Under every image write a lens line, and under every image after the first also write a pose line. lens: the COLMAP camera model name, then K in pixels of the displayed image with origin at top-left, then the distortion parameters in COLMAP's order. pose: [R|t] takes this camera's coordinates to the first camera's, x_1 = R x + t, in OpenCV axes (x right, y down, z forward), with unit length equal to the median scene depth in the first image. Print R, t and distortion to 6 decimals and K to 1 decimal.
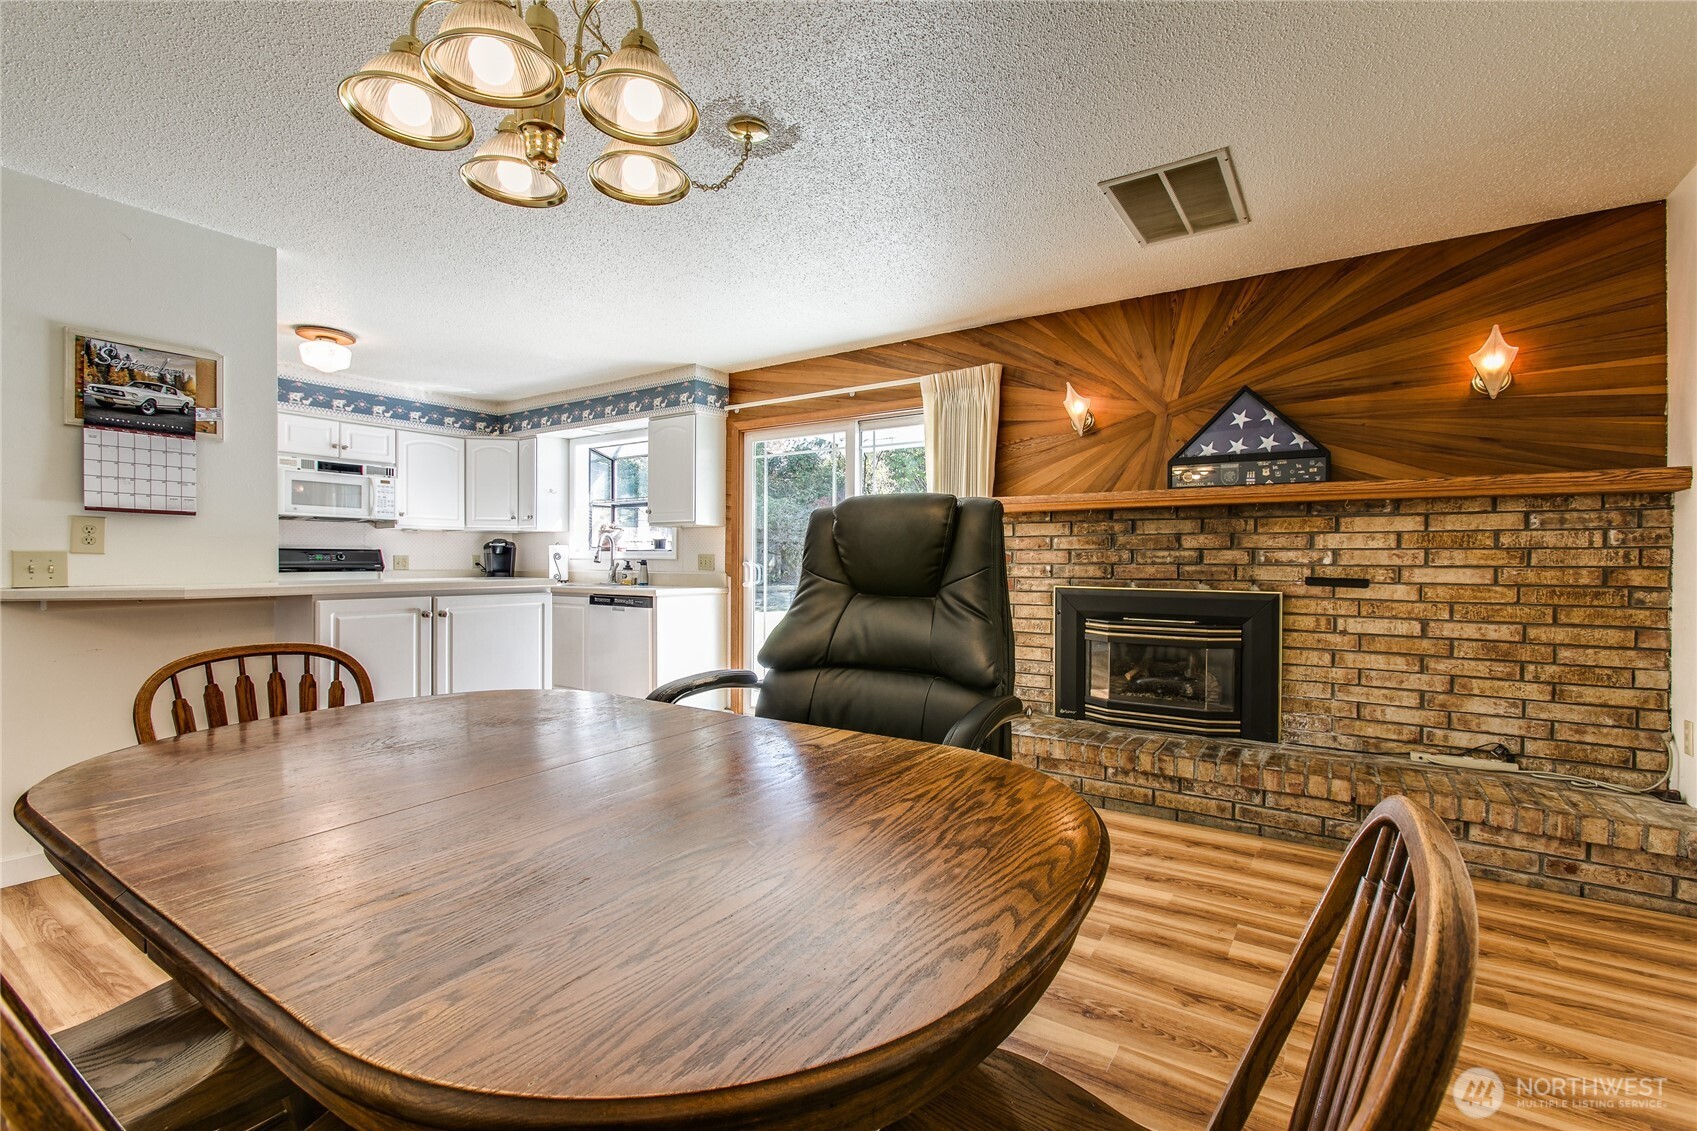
lens RADIAL K [[758.7, 0, 848.5], [0, 758.7, 565.5], [0, 0, 1]] dist [-0.000901, 0.000075]
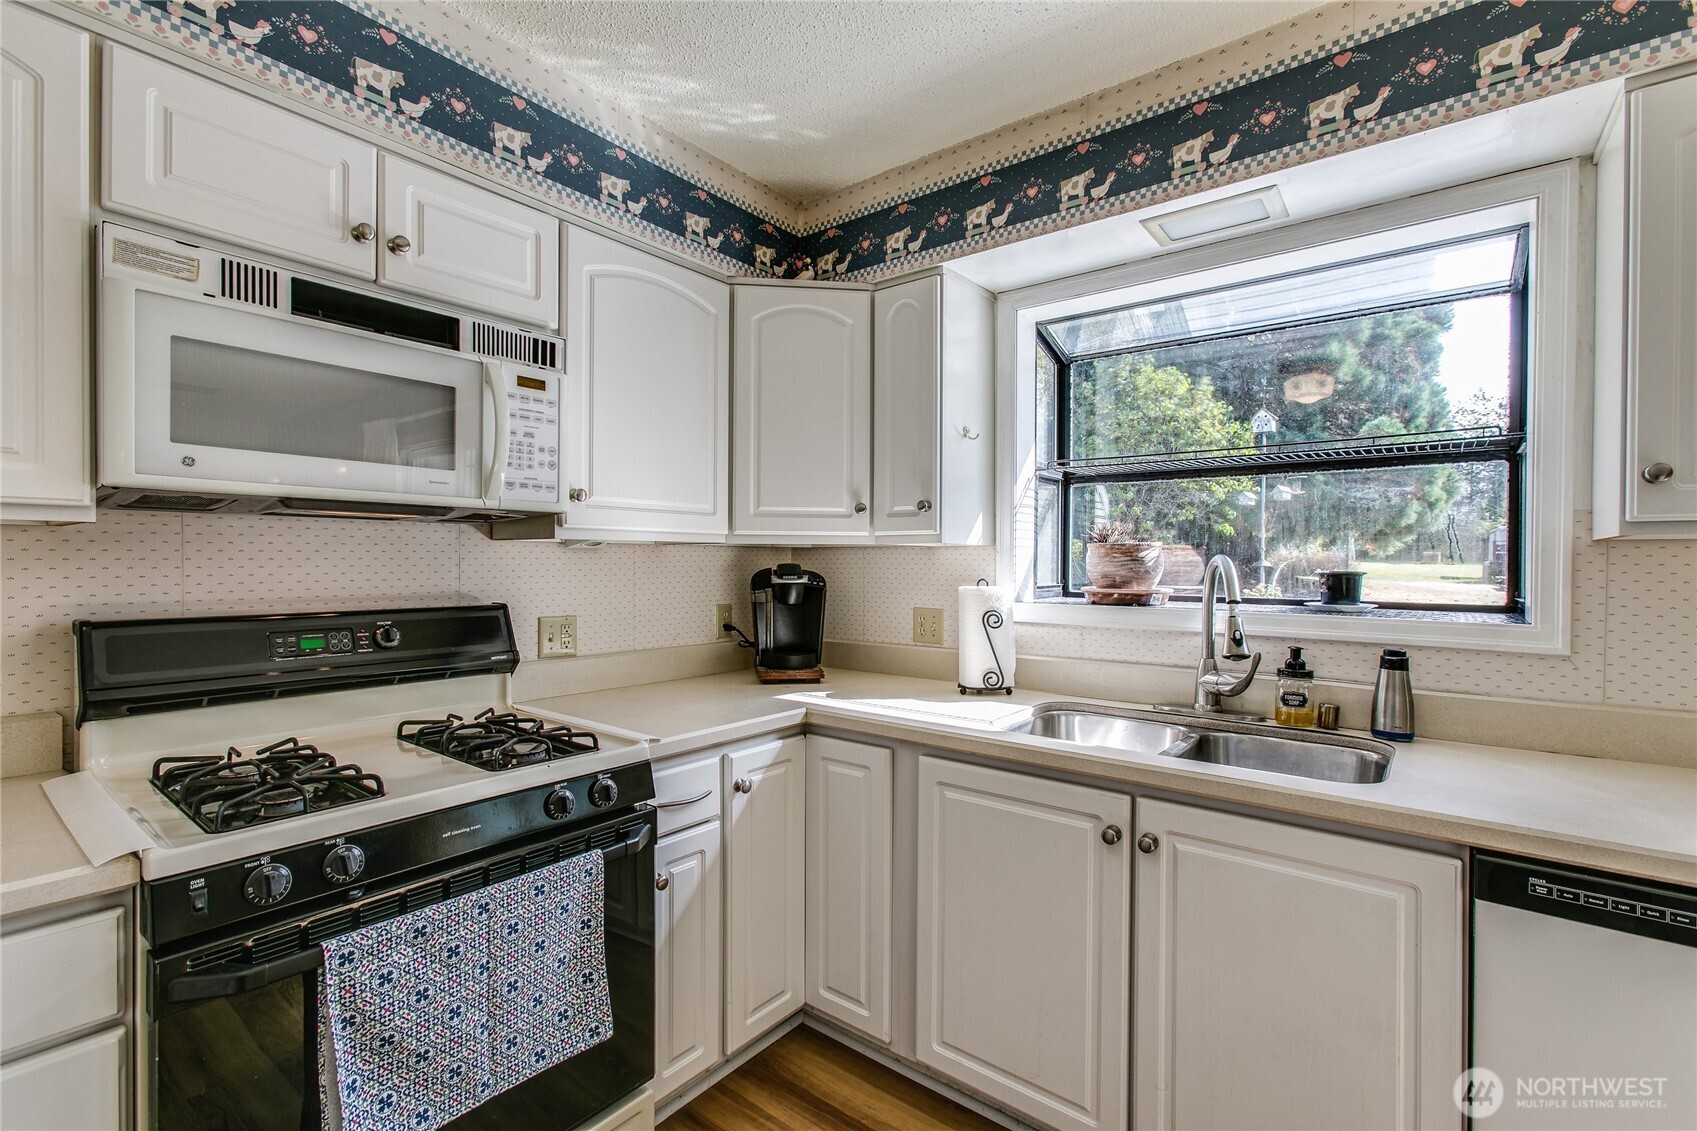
lens RADIAL K [[755.1, 0, 848.5], [0, 755.1, 565.5], [0, 0, 1]] dist [-0.000352, 0.000014]
pose [[0.997576, 0.003603, -0.069492, -0.453224], [-0.003763, 0.999991, -0.002172, -0.038170], [0.069484, 0.002428, 0.997580, 0.694745]]
